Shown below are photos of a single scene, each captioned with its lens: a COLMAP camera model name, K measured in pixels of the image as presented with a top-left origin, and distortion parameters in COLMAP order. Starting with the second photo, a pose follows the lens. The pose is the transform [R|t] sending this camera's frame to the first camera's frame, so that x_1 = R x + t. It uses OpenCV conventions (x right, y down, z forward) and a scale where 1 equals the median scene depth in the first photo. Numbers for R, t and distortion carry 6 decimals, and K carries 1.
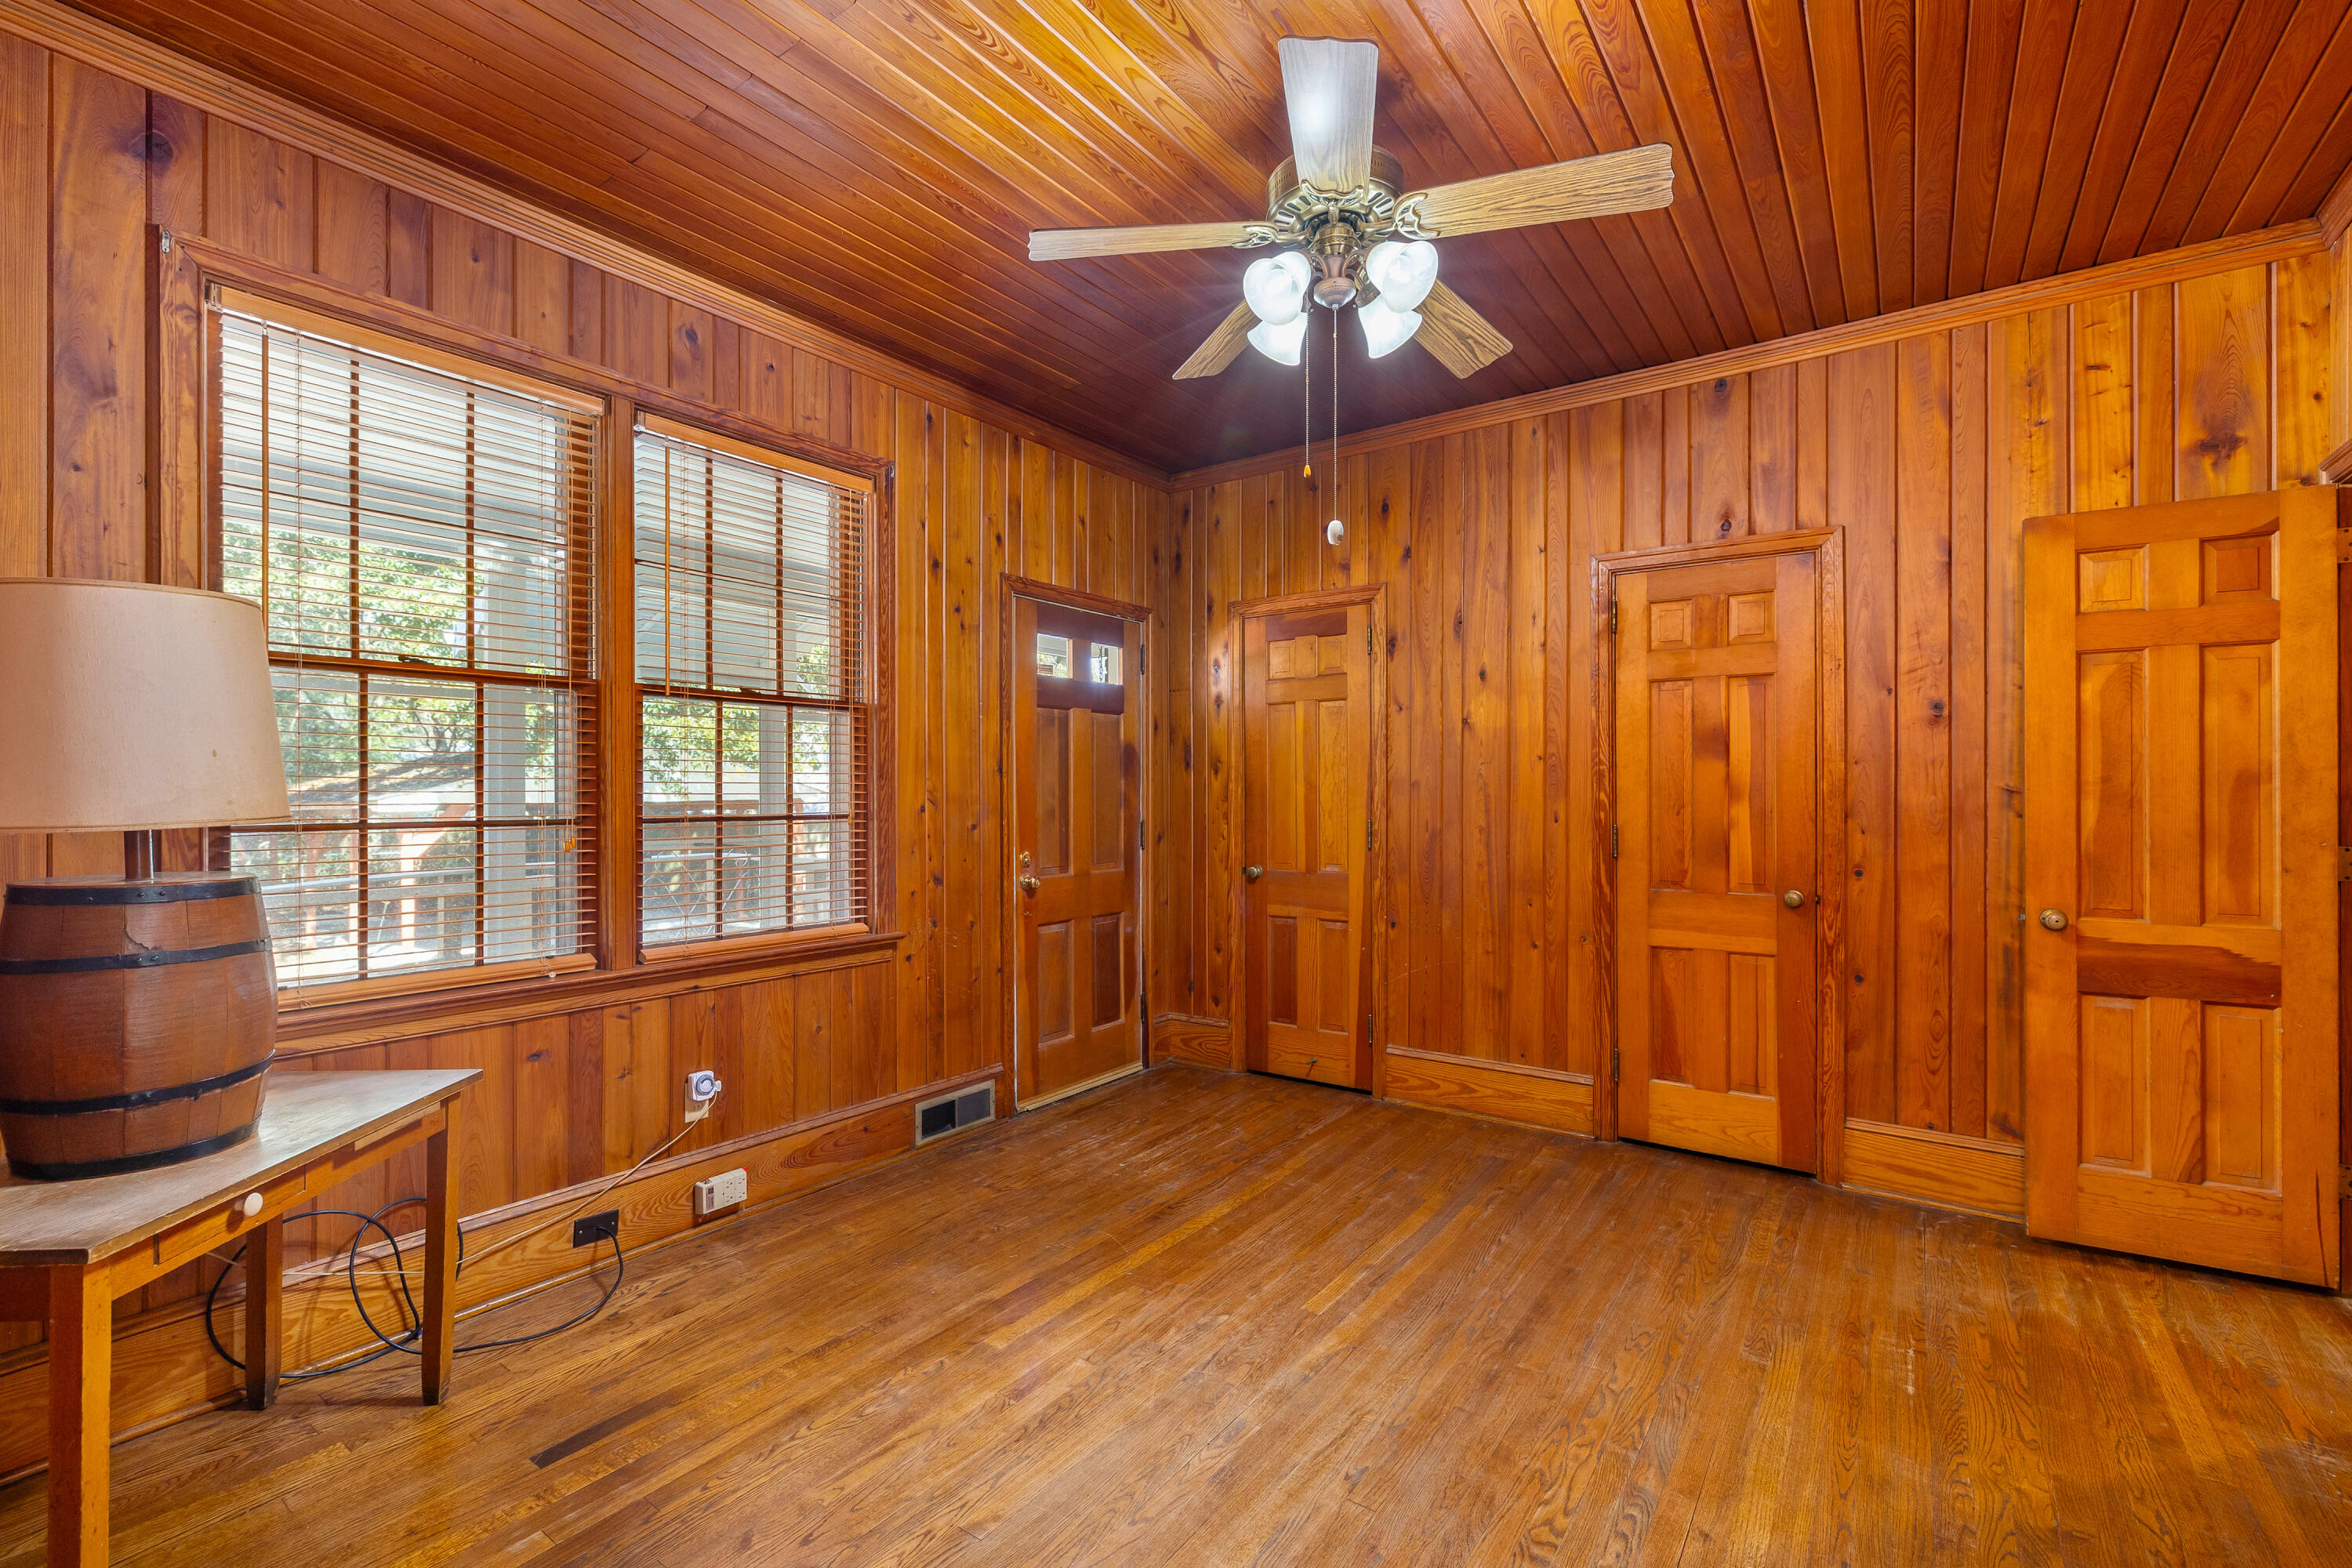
lens RADIAL K [[1028.9, 0, 1150.4], [0, 1028.9, 799.3], [0, 0, 1]] dist [-0.002981, -0.000138]
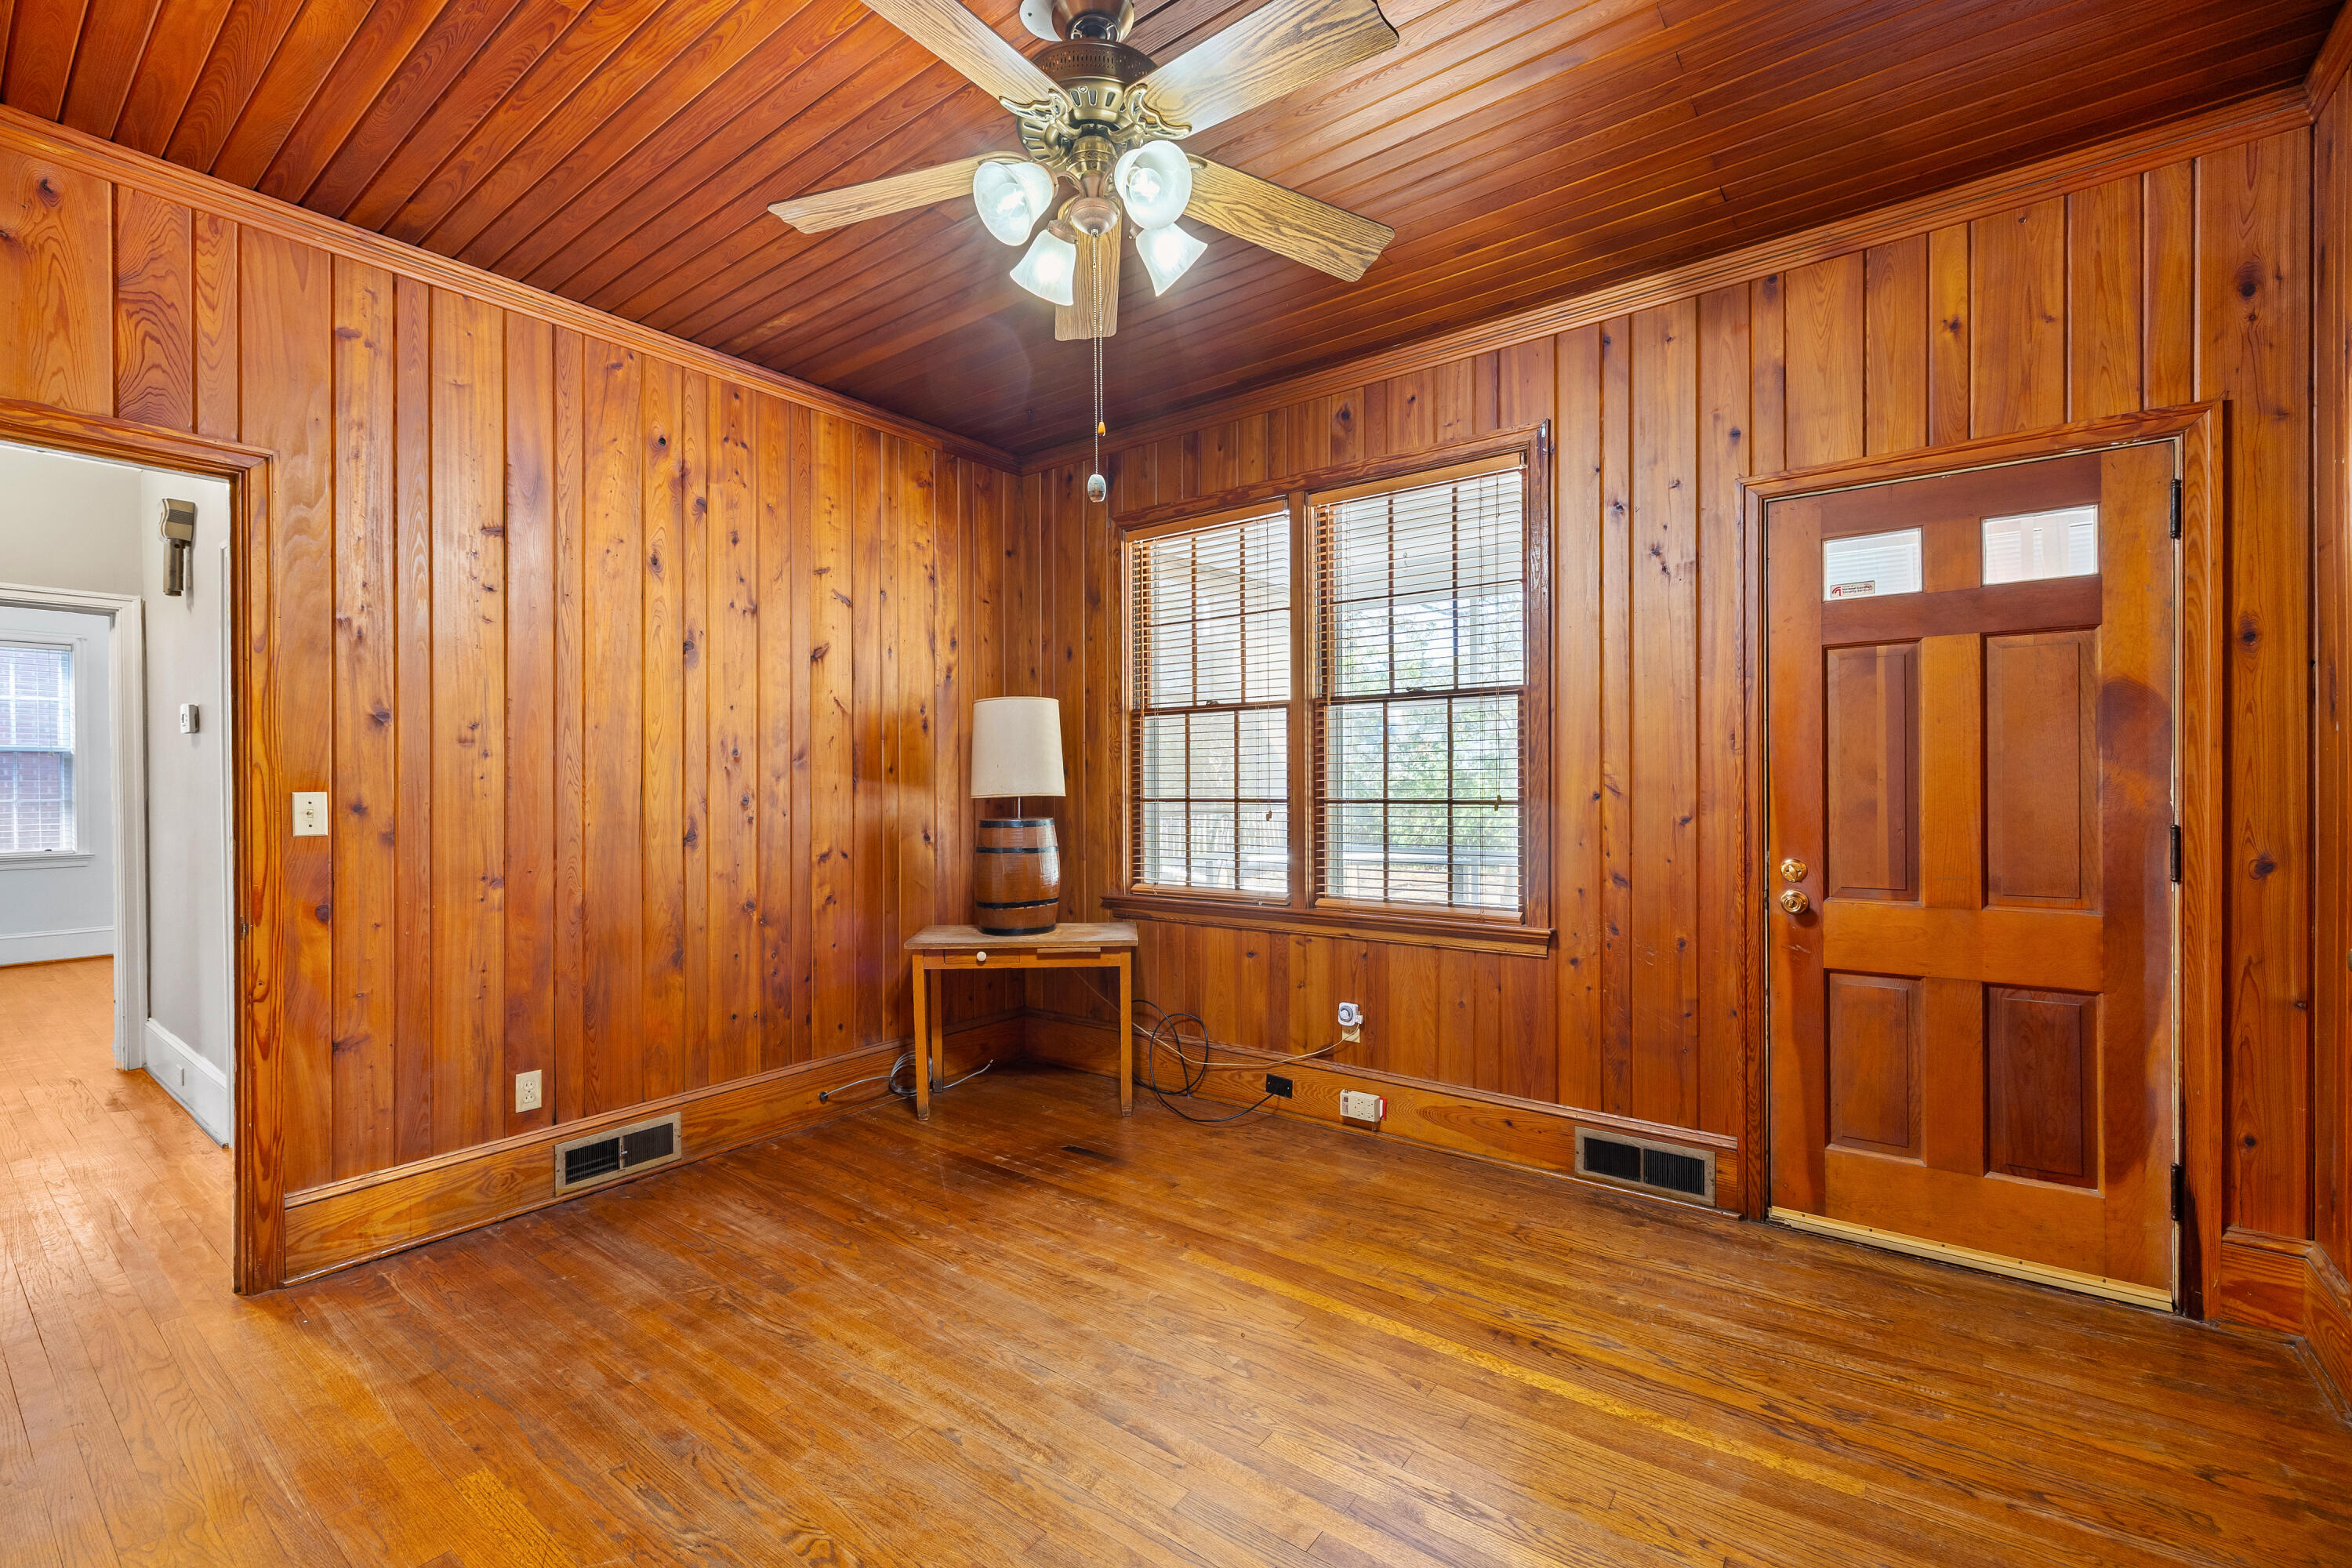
lens RADIAL K [[1006.2, 0, 1176.0], [0, 1006.2, 784.0], [0, 0, 1]] dist [0.000191, -0.000447]
pose [[-0.015507, 0.000336, -0.999880, 0.707487], [0.001392, 0.999999, 0.000314, -0.001750], [0.999879, -0.001387, -0.015507, 0.724100]]
